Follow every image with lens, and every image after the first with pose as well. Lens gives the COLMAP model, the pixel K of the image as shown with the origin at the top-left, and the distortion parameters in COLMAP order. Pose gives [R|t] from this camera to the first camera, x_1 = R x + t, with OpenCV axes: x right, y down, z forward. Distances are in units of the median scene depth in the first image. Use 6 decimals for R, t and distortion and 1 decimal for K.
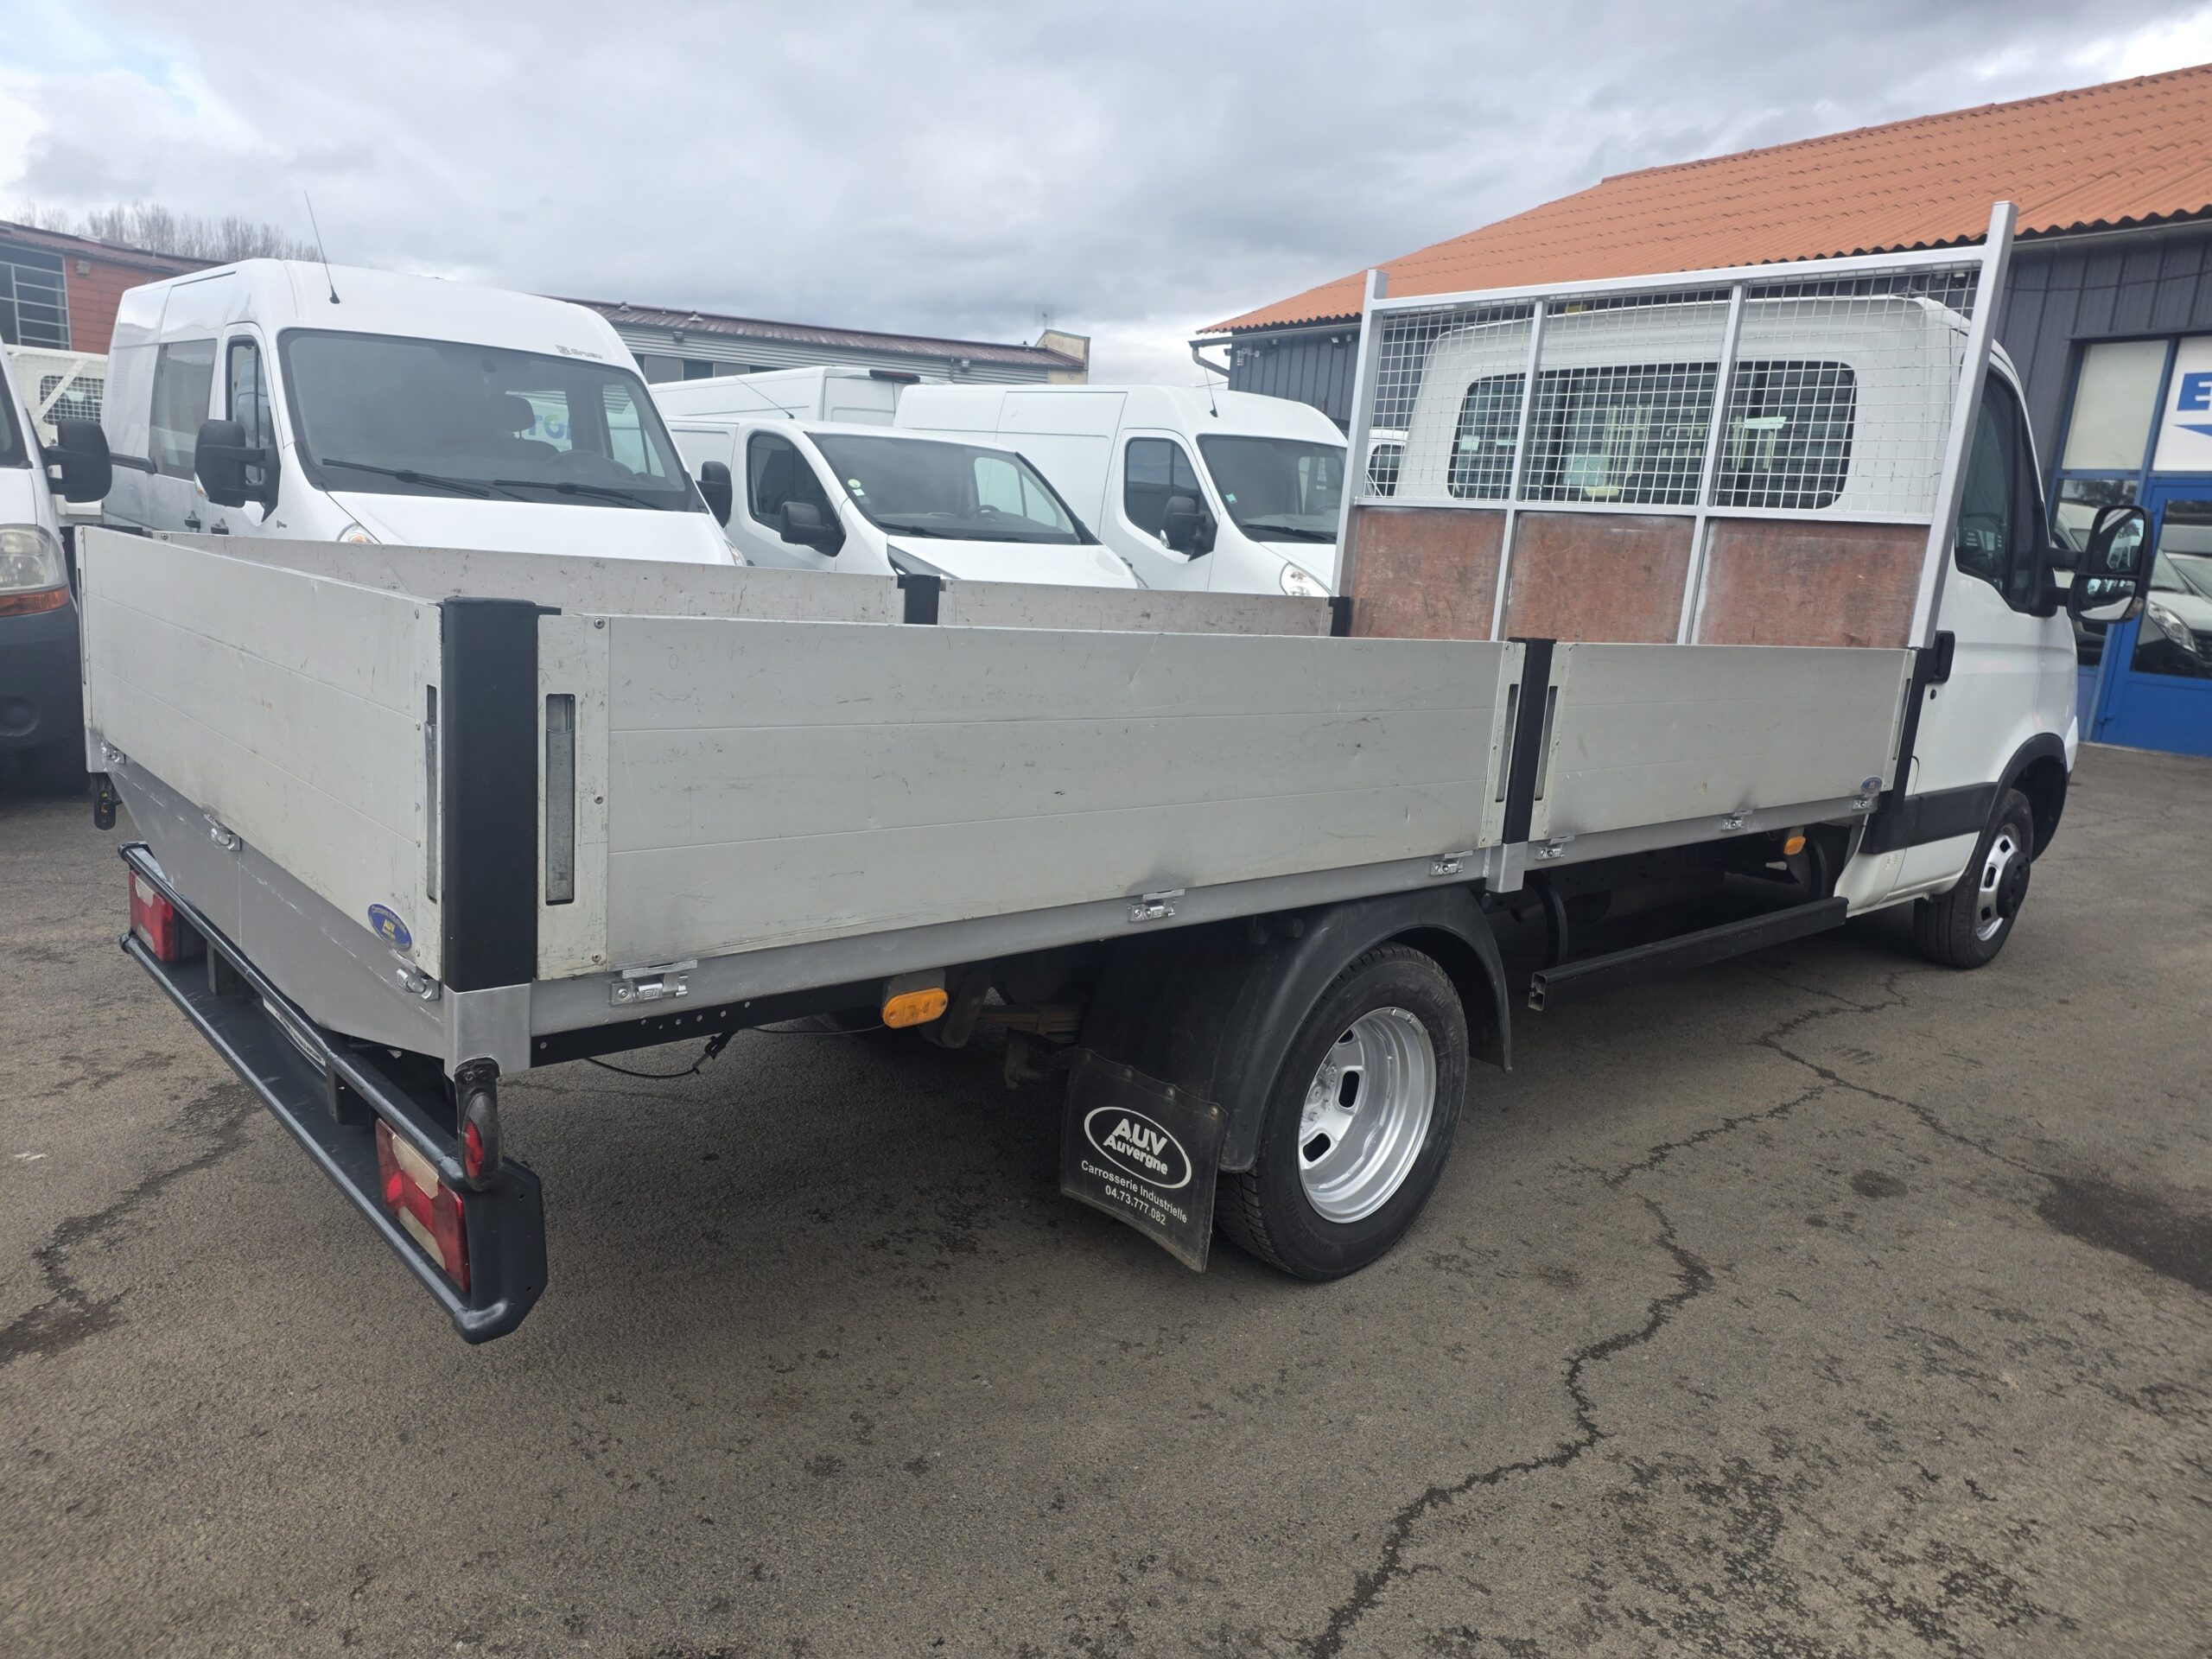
lens RADIAL K [[1467.2, 0, 1082.0], [0, 1467.2, 836.2], [0, 0, 1]] dist [0.066456, -0.054318]
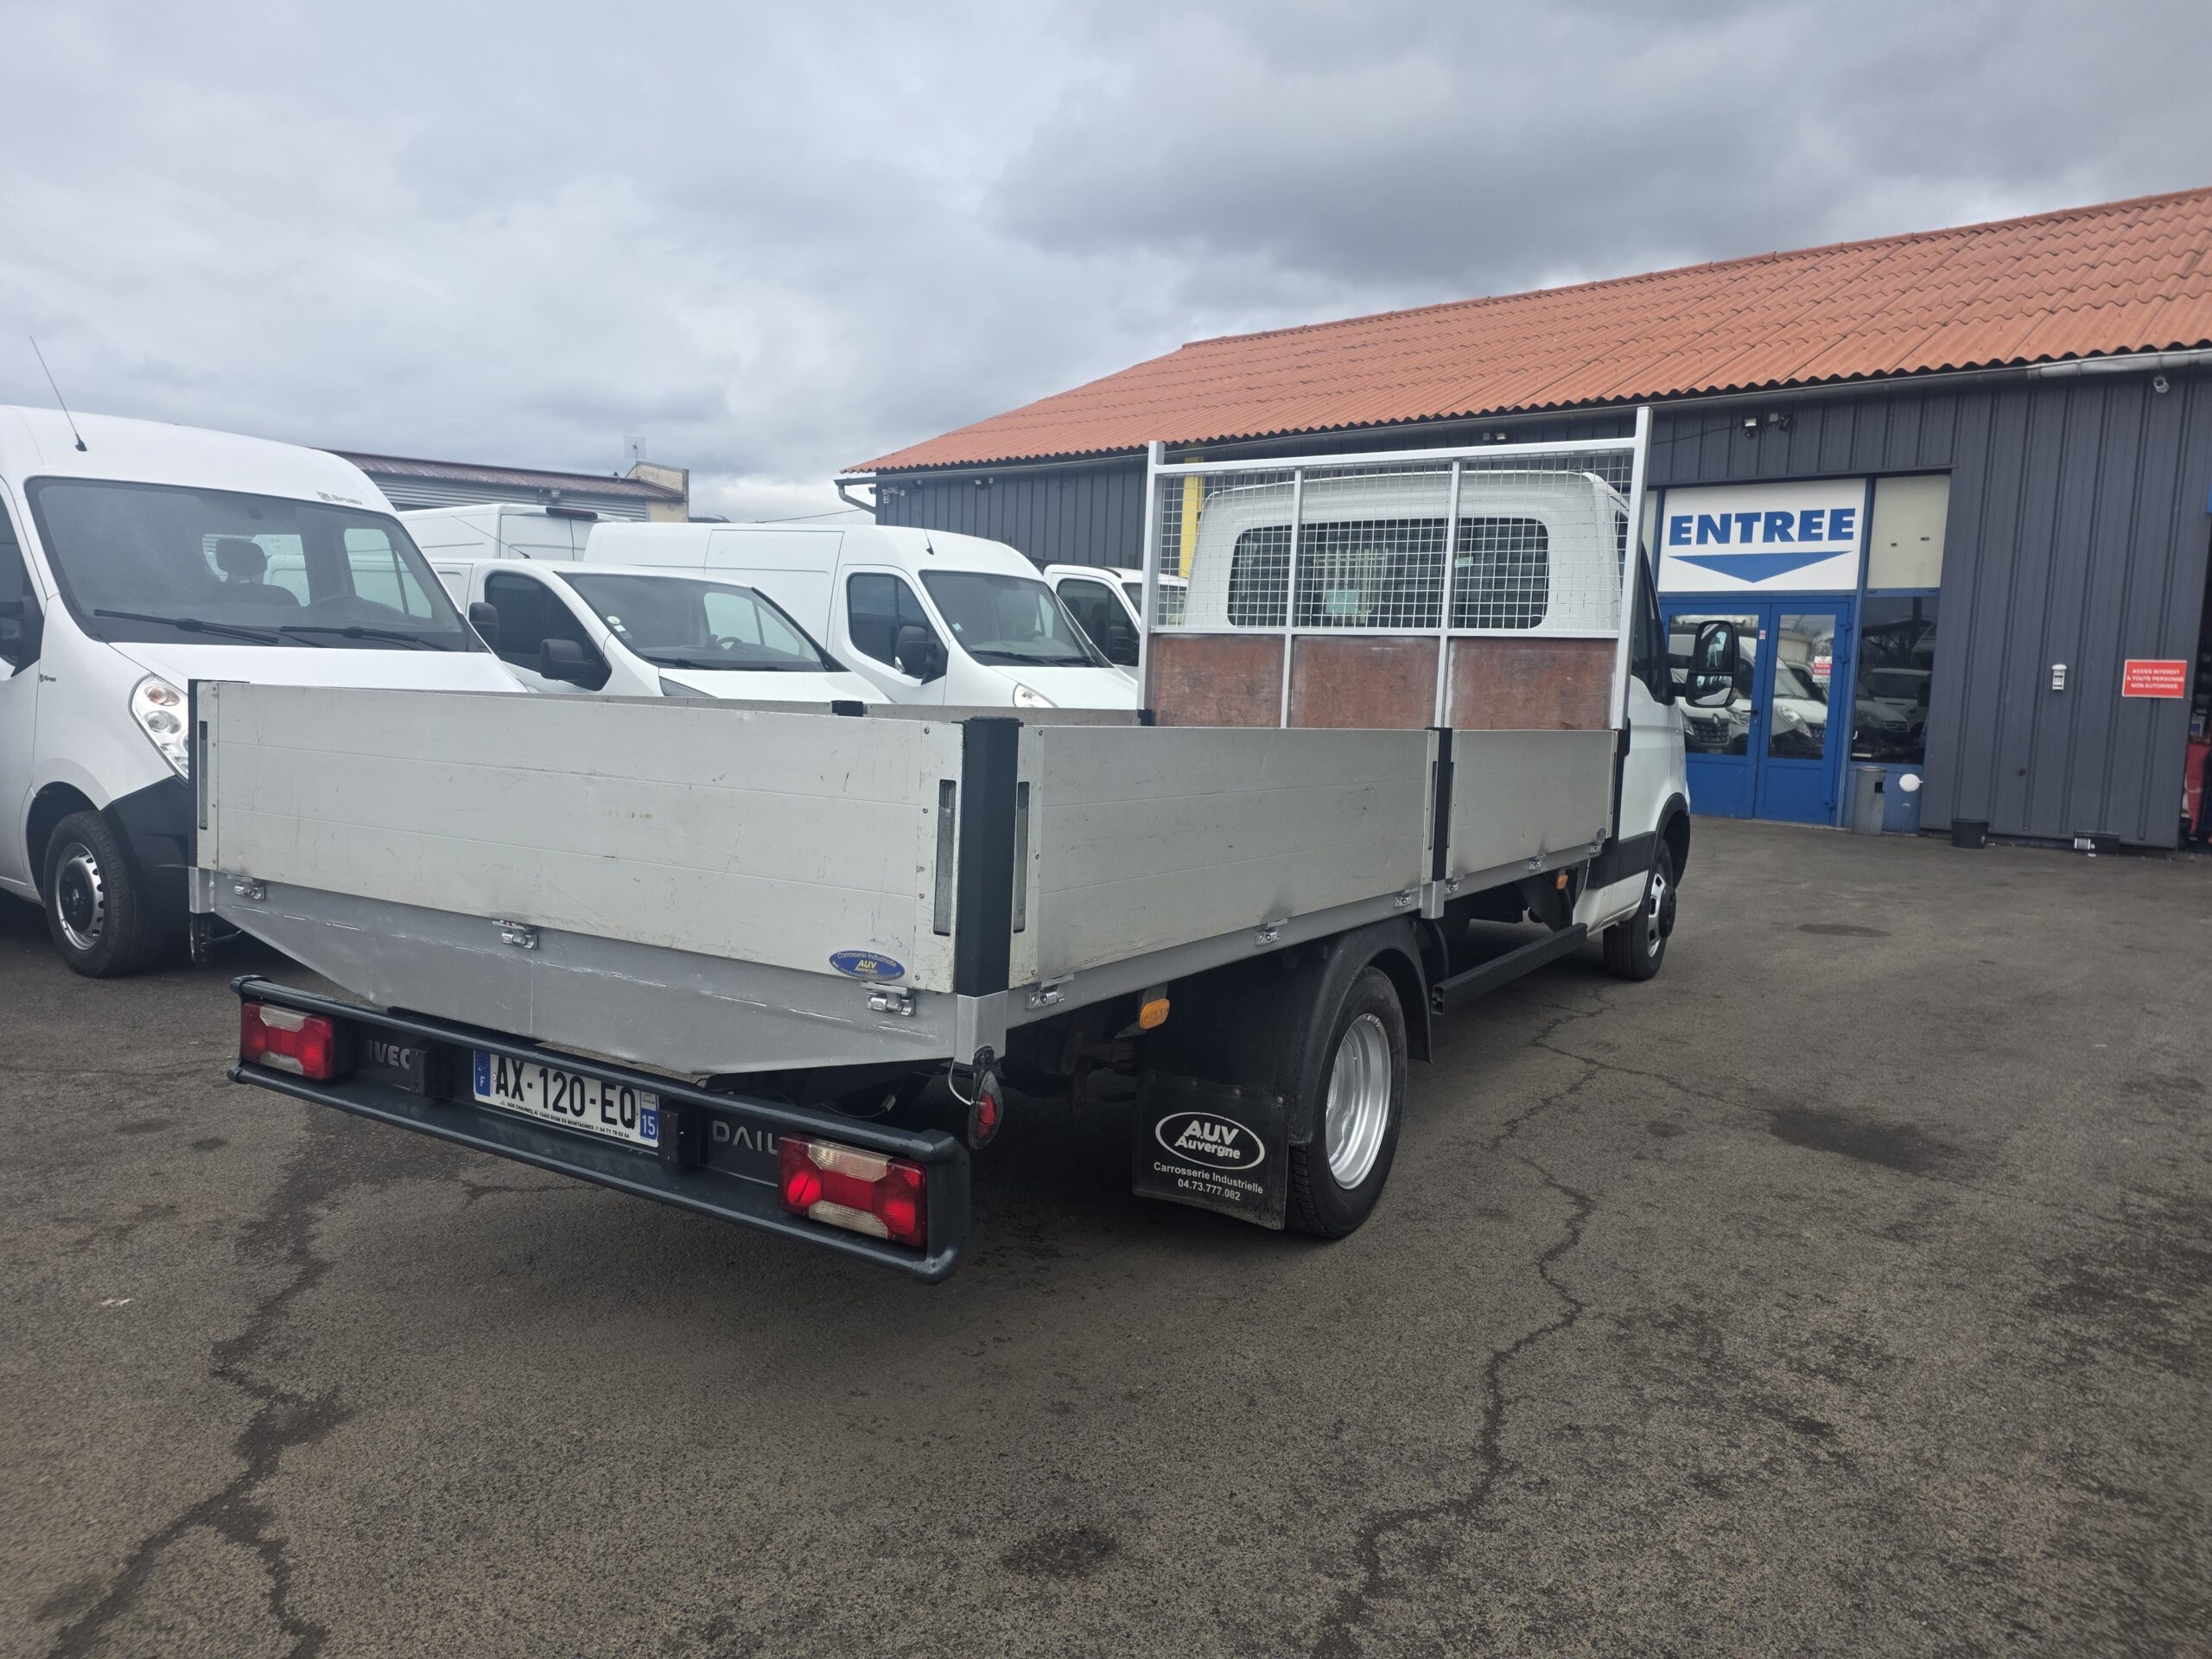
lens RADIAL K [[1467.9, 0, 1103.0], [0, 1467.9, 823.3], [0, 0, 1]] dist [0.103585, -0.133482]
pose [[0.958568, -0.058748, 0.278742, -0.249669], [0.084026, 0.993278, -0.079613, 0.023028], [-0.272191, 0.099736, 0.957060, -0.131540]]
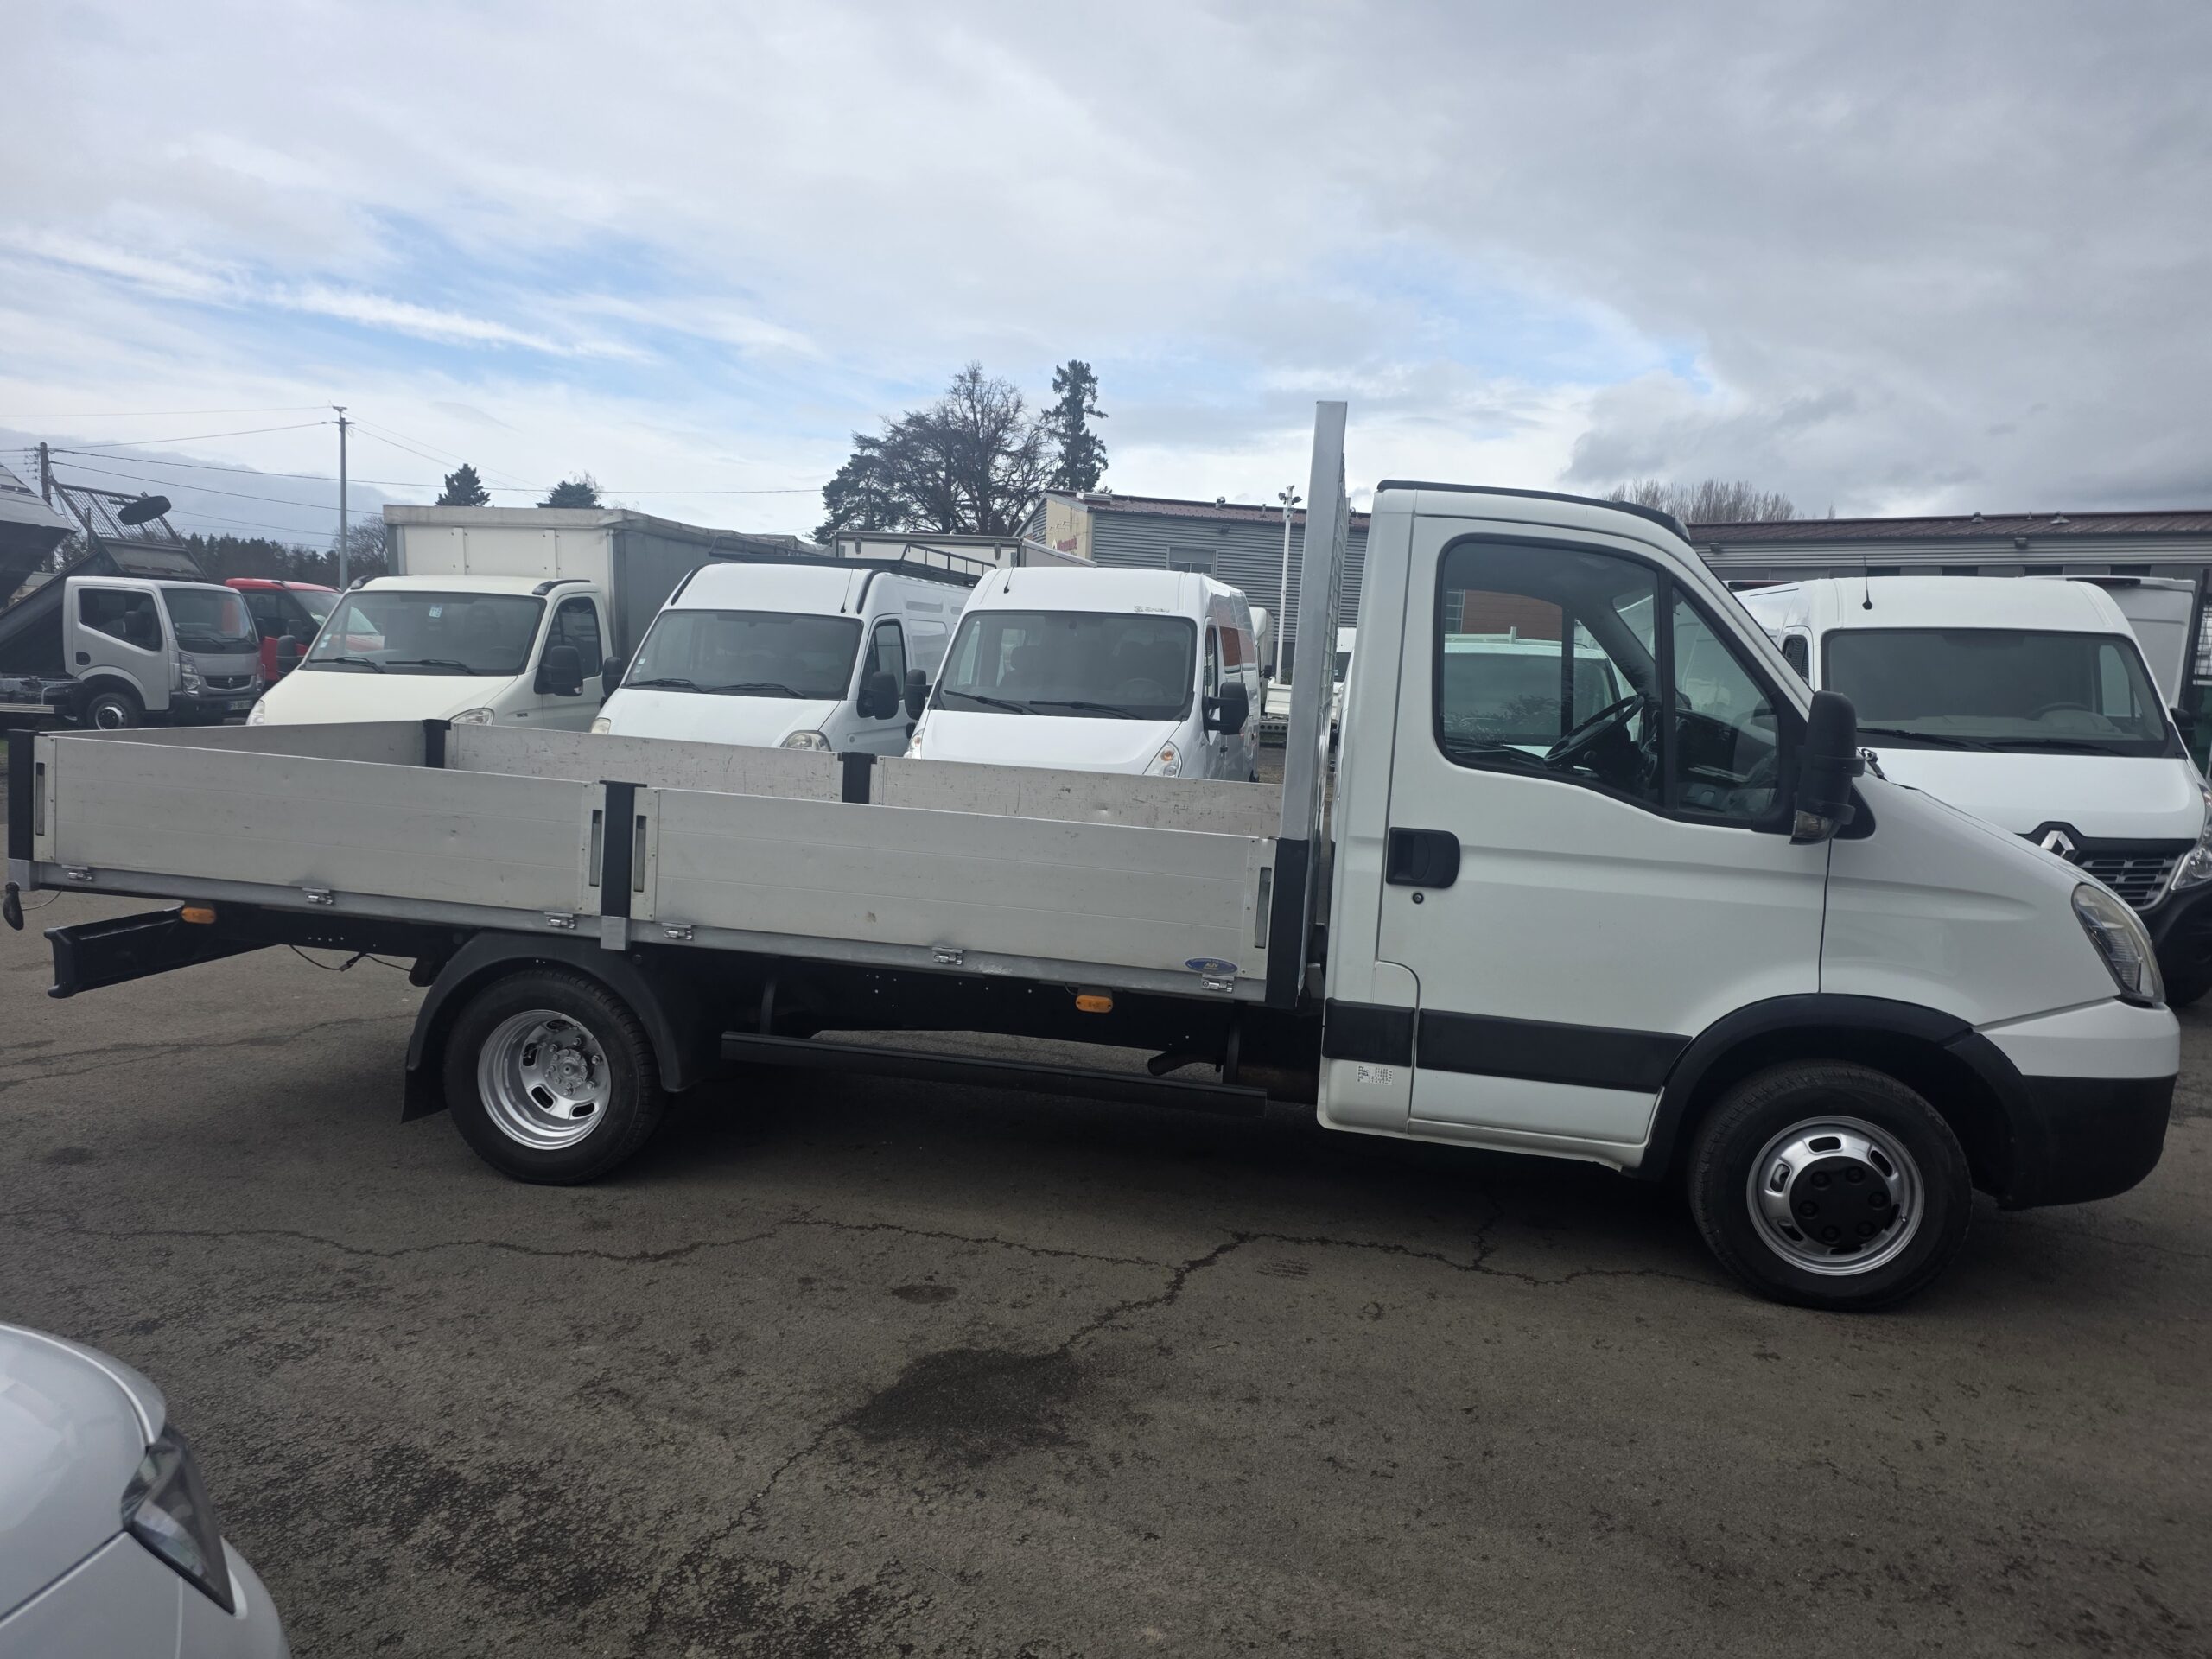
lens RADIAL K [[1474.8, 0, 1106.0], [0, 1474.8, 829.5], [0, 0, 1]] dist [0.049562, -0.033393]
pose [[0.616380, 0.056826, -0.785396, 1.232566], [-0.168272, 0.983859, -0.060874, -0.052487], [0.769260, 0.169682, 0.615993, 0.305729]]
